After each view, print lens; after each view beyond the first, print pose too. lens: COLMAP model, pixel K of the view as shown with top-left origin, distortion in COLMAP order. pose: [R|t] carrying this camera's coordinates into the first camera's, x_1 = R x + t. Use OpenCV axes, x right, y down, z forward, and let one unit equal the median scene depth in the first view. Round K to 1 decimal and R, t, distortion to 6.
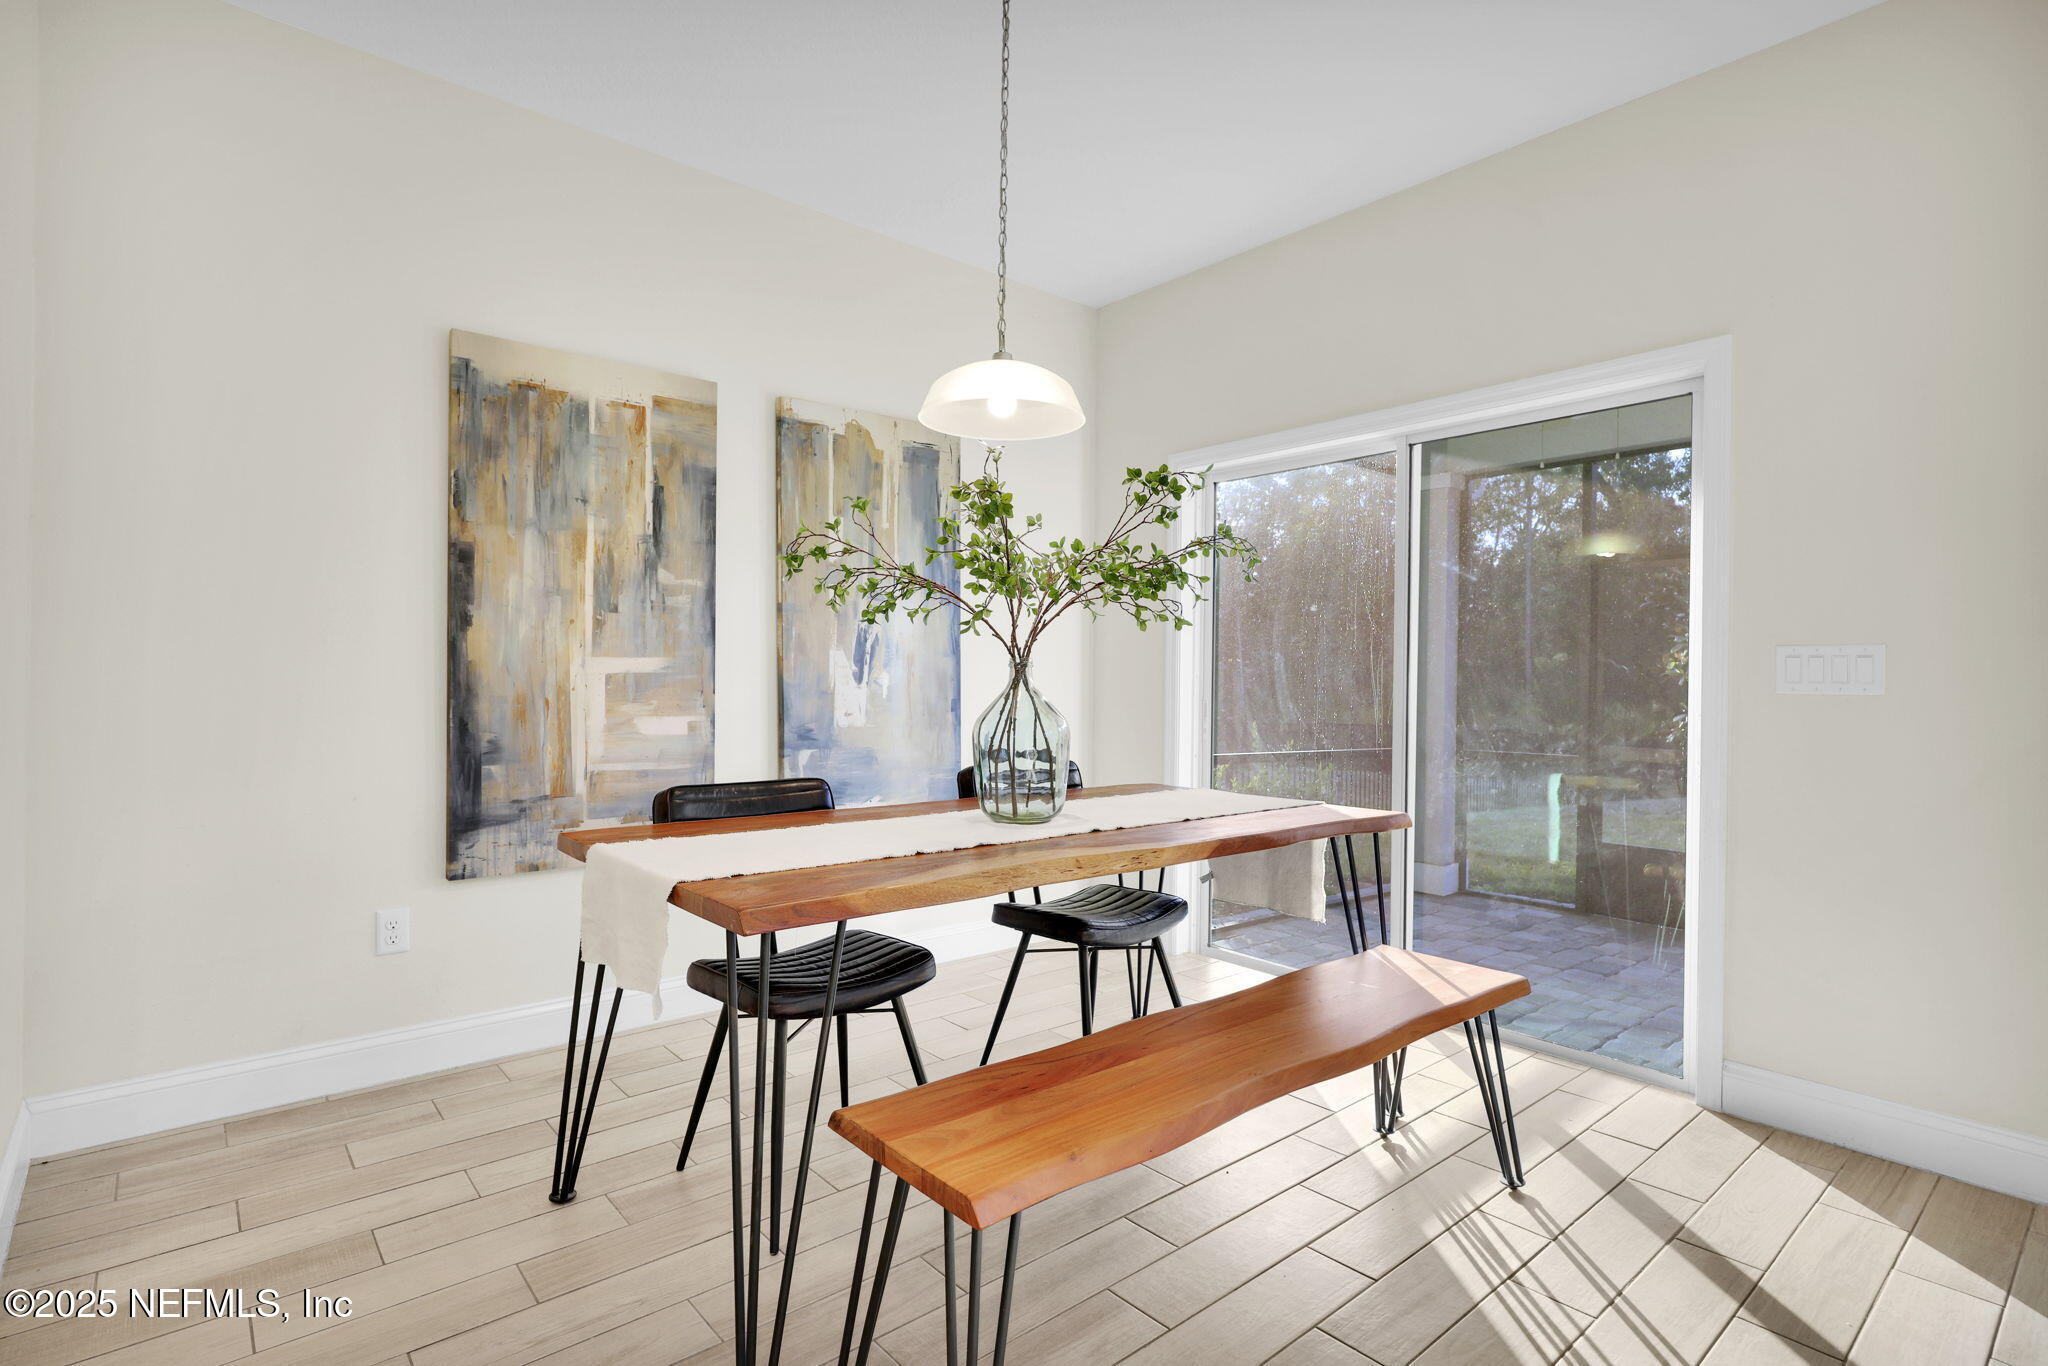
lens RADIAL K [[997.5, 0, 1019.4], [0, 997.5, 679.1], [0, 0, 1]] dist [0.001716, 0.000434]
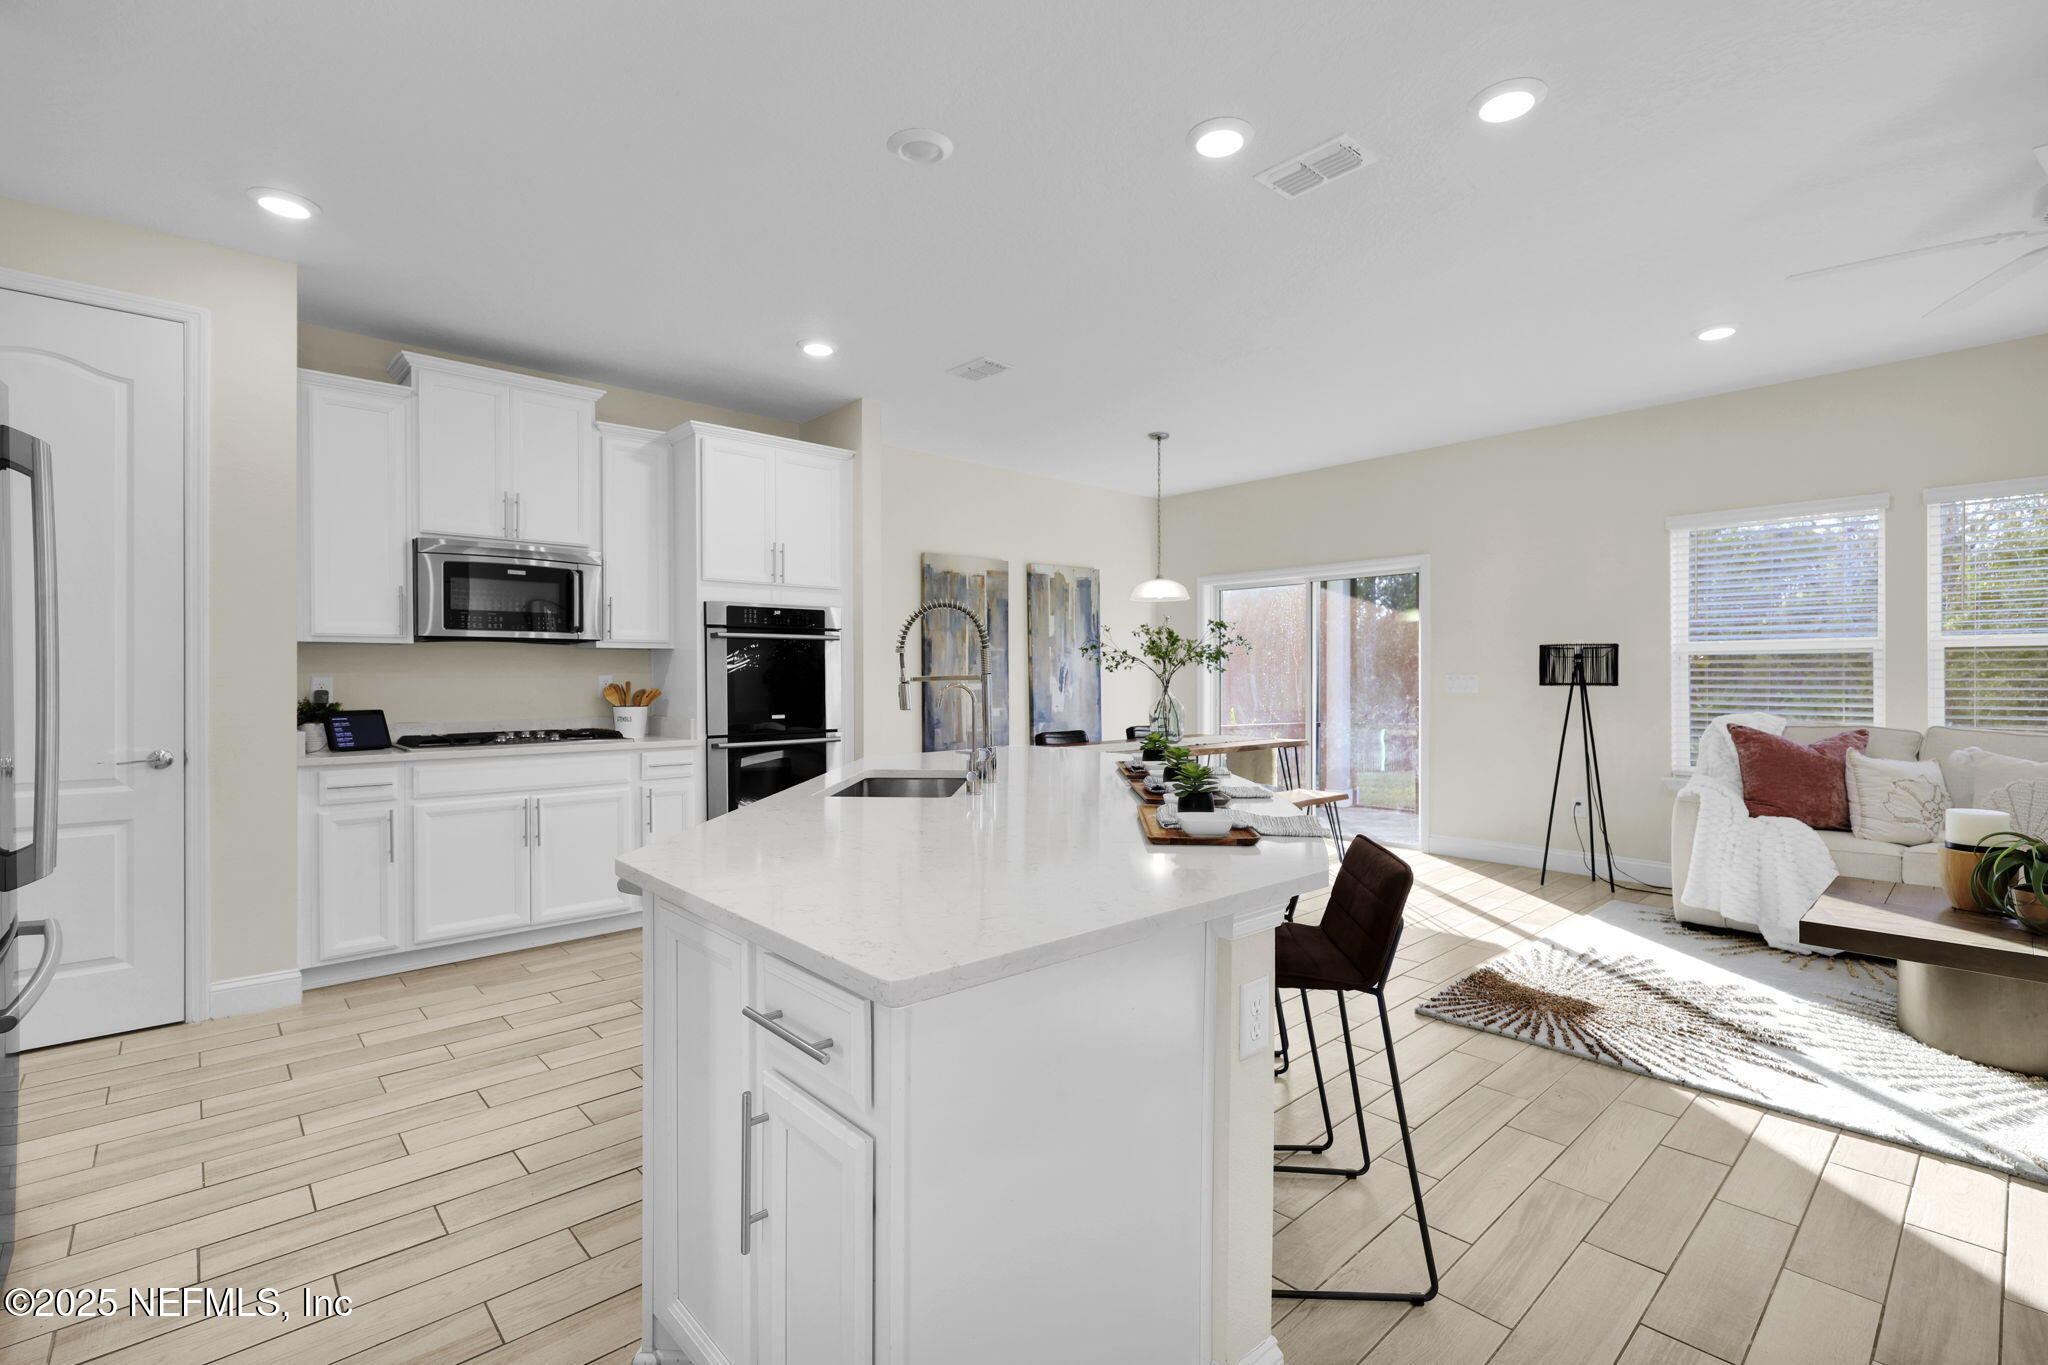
lens RADIAL K [[907.5, 0, 1015.7], [0, 907.5, 669.4], [0, 0, 1]] dist [-0.001106, -0.000486]
pose [[0.999531, -0.013576, 0.027455, -0.353160], [0.013786, 0.999877, -0.007483, -0.035420], [-0.027350, 0.007858, 0.999595, -1.088988]]
